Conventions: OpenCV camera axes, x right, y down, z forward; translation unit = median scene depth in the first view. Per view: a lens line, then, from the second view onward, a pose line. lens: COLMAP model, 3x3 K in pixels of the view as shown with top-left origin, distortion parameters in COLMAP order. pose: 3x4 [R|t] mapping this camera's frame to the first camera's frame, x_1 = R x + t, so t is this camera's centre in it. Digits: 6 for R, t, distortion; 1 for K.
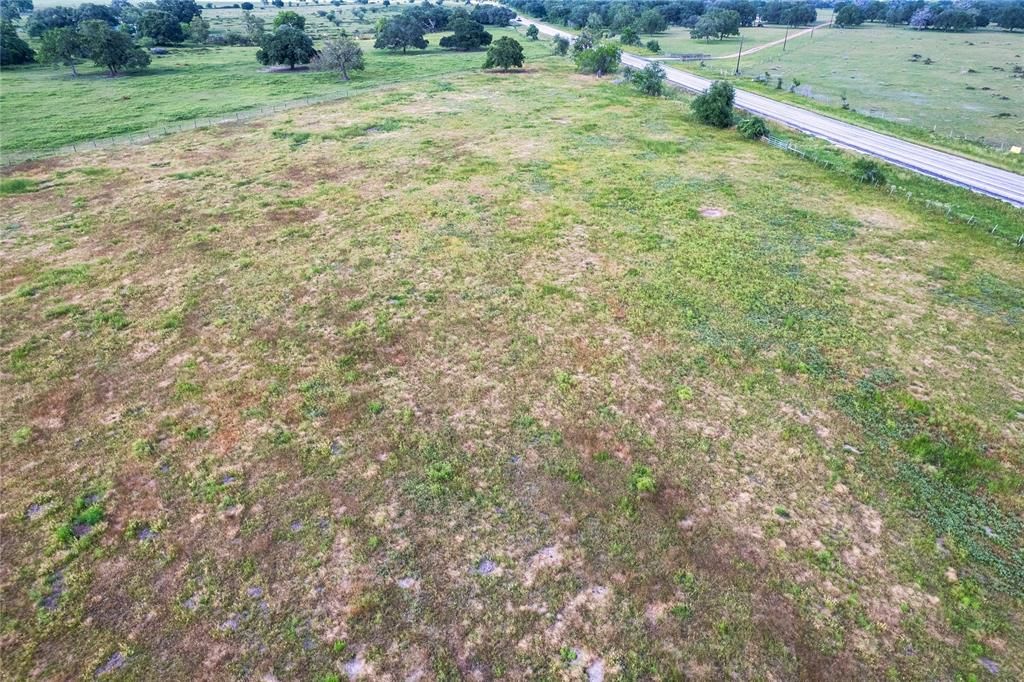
lens RADIAL K [[659.2, 0, 512.9], [0, 659.2, 344.8], [0, 0, 1]] dist [-0.083693, 0.077166]
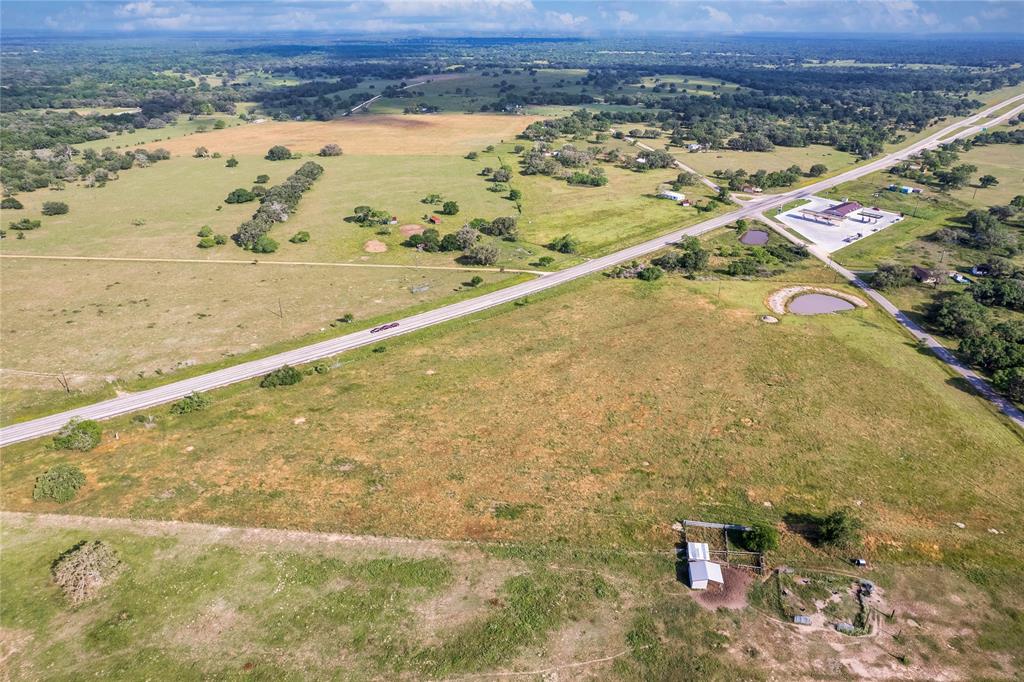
lens RADIAL K [[659.2, 0, 512.9], [0, 659.2, 344.8], [0, 0, 1]] dist [-0.083693, 0.077166]
pose [[-0.423628, -0.409072, 0.808208, -2.162199], [0.441991, 0.685455, 0.578614, -1.754205], [-0.790685, 0.602338, -0.109572, 0.801514]]
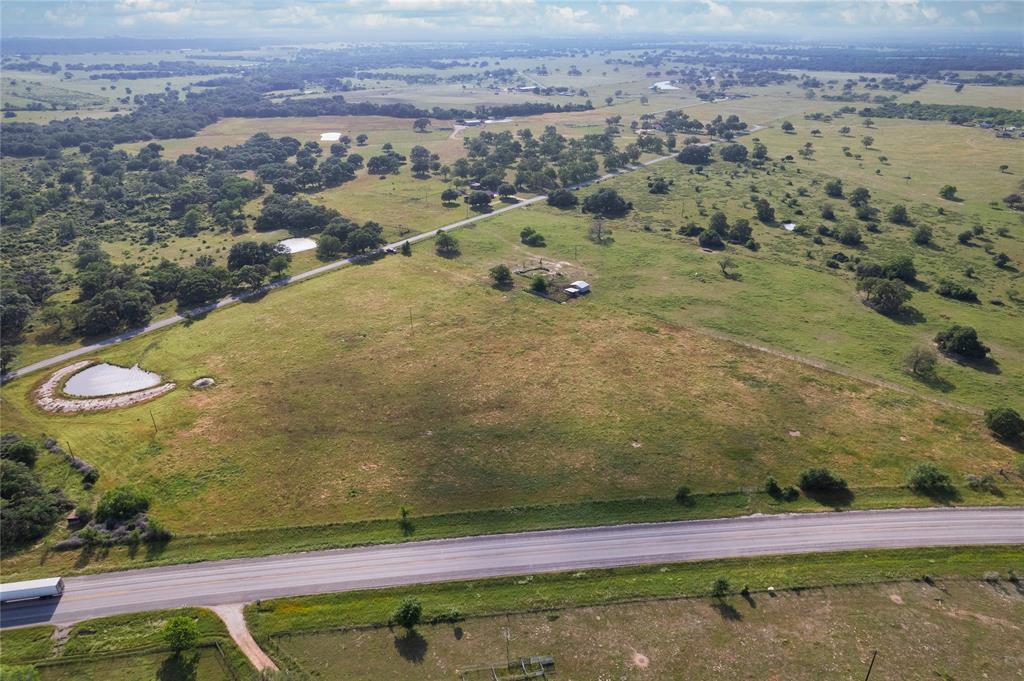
lens RADIAL K [[659.2, 0, 512.9], [0, 659.2, 344.3], [0, 0, 1]] dist [-0.083693, 0.077166]
pose [[-0.155286, 0.436026, -0.886435, 2.256285], [-0.493367, 0.743169, 0.451983, -1.280347], [0.855848, 0.507525, 0.099717, 0.044878]]
